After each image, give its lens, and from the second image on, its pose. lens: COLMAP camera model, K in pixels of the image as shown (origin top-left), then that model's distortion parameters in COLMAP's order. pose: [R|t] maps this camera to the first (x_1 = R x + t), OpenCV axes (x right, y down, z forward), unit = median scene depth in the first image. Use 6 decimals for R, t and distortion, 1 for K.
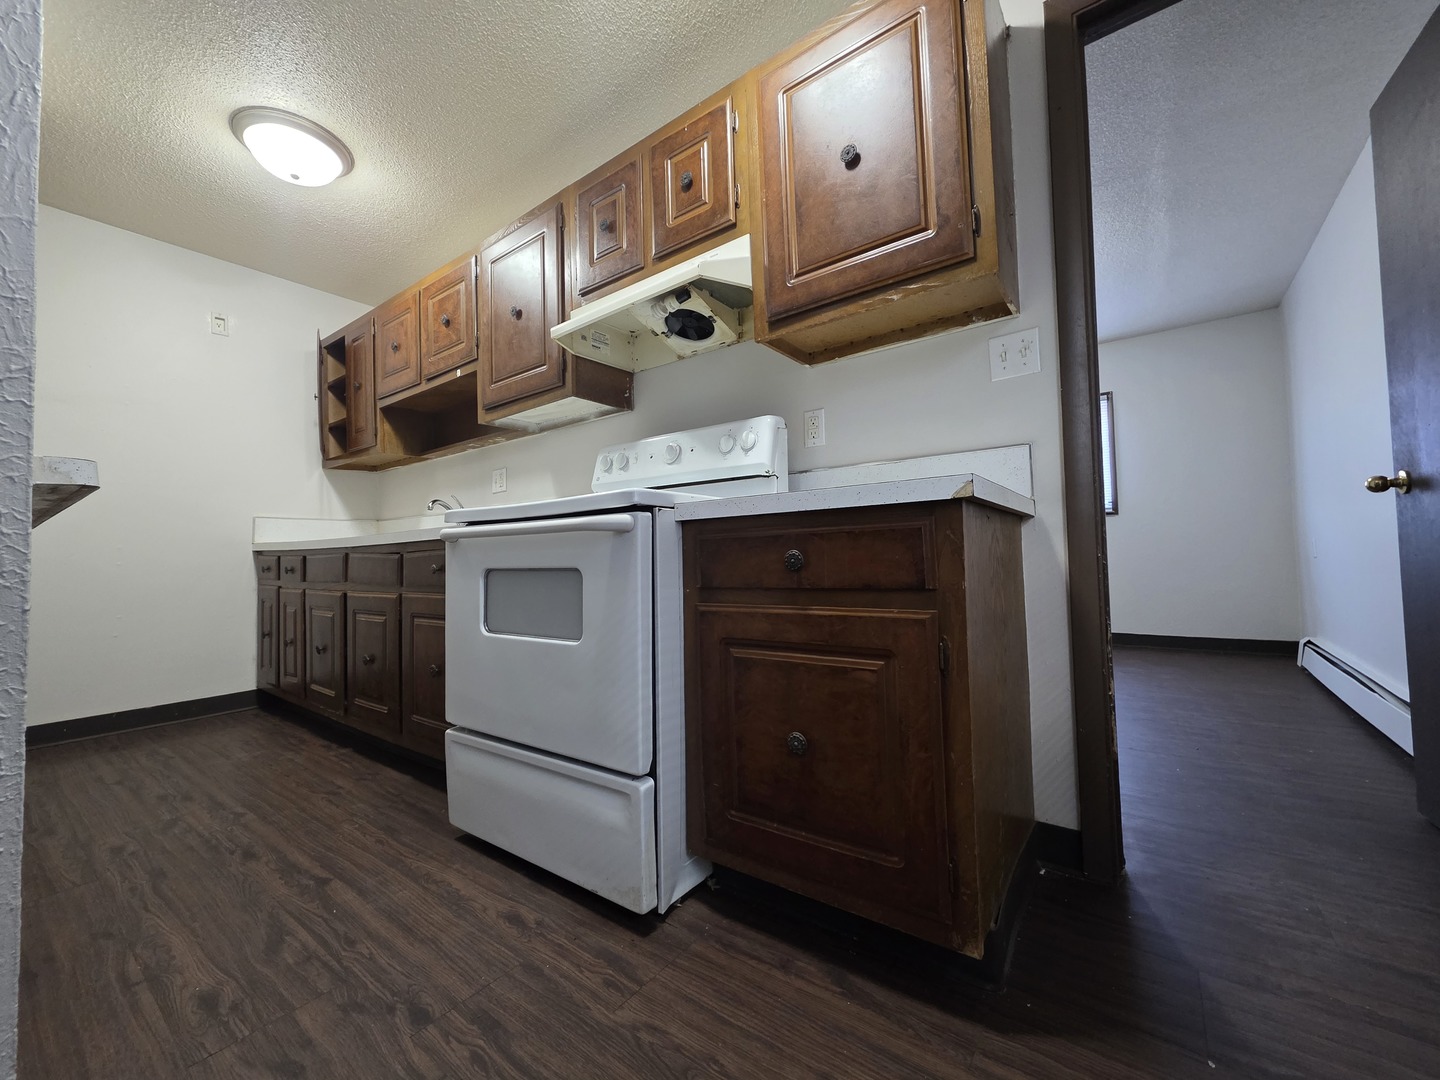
lens RADIAL K [[578.4, 0, 721.0], [0, 578.4, 535.7], [0, 0, 1]] dist [0.001813, 0.000066]
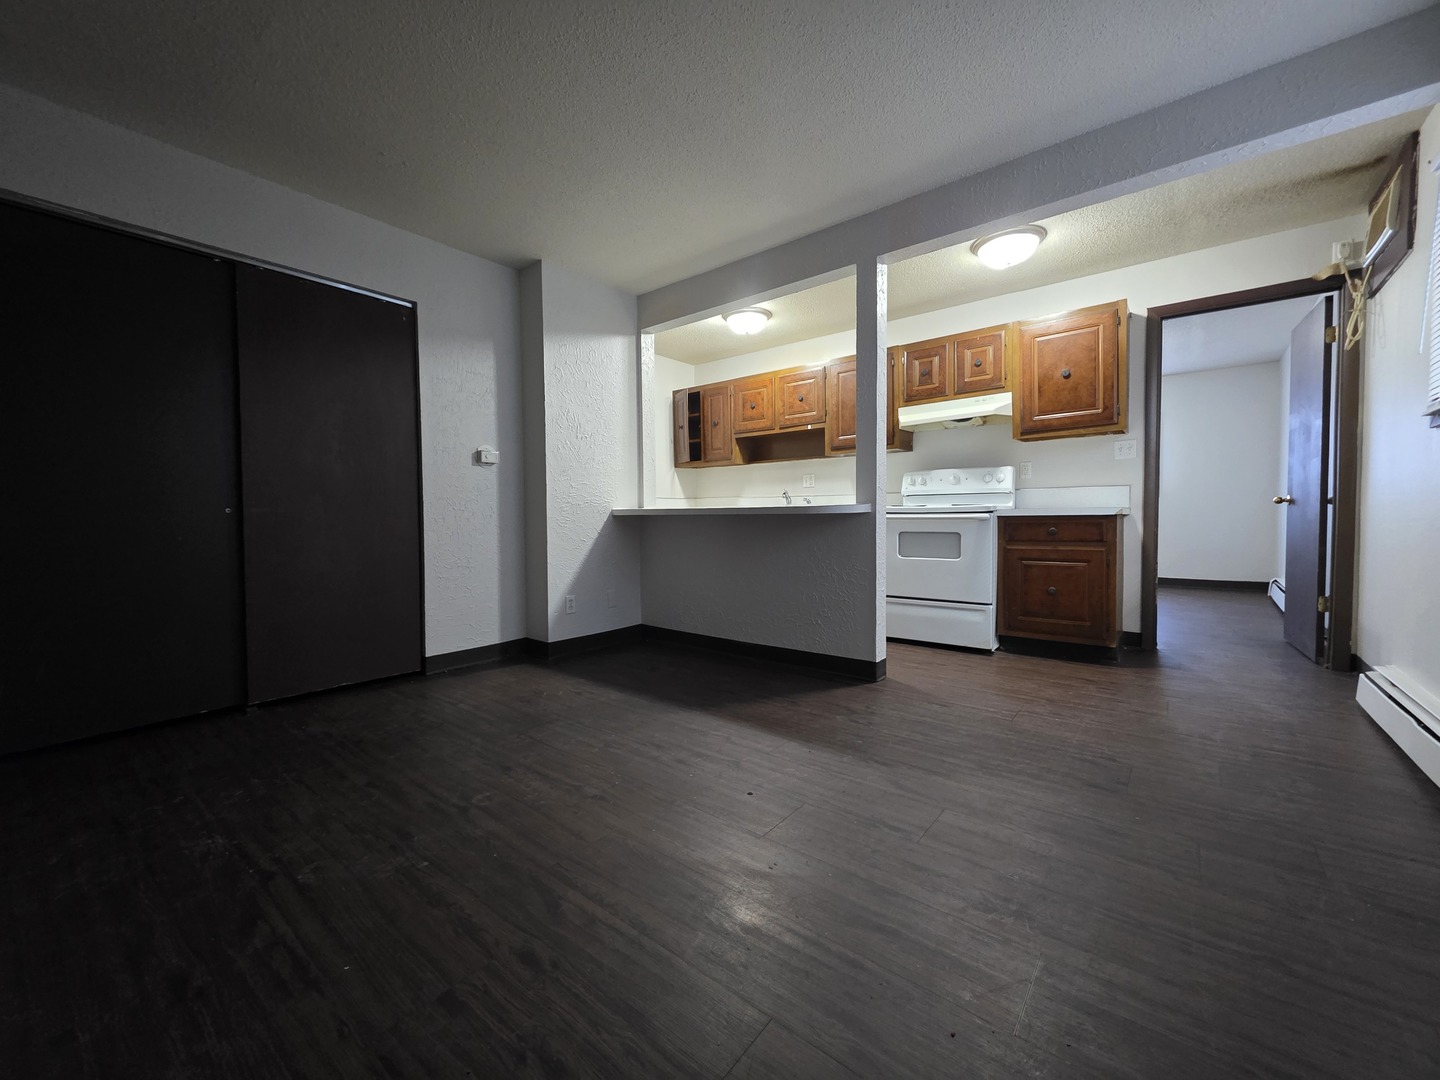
lens RADIAL K [[578.4, 0, 718.8], [0, 578.4, 538.1], [0, 0, 1]] dist [0.001813, 0.000066]
pose [[0.999204, 0.014356, -0.037218, -1.137152], [-0.011456, 0.996966, 0.076994, -0.102221], [0.038210, -0.076507, 0.996337, -1.570647]]
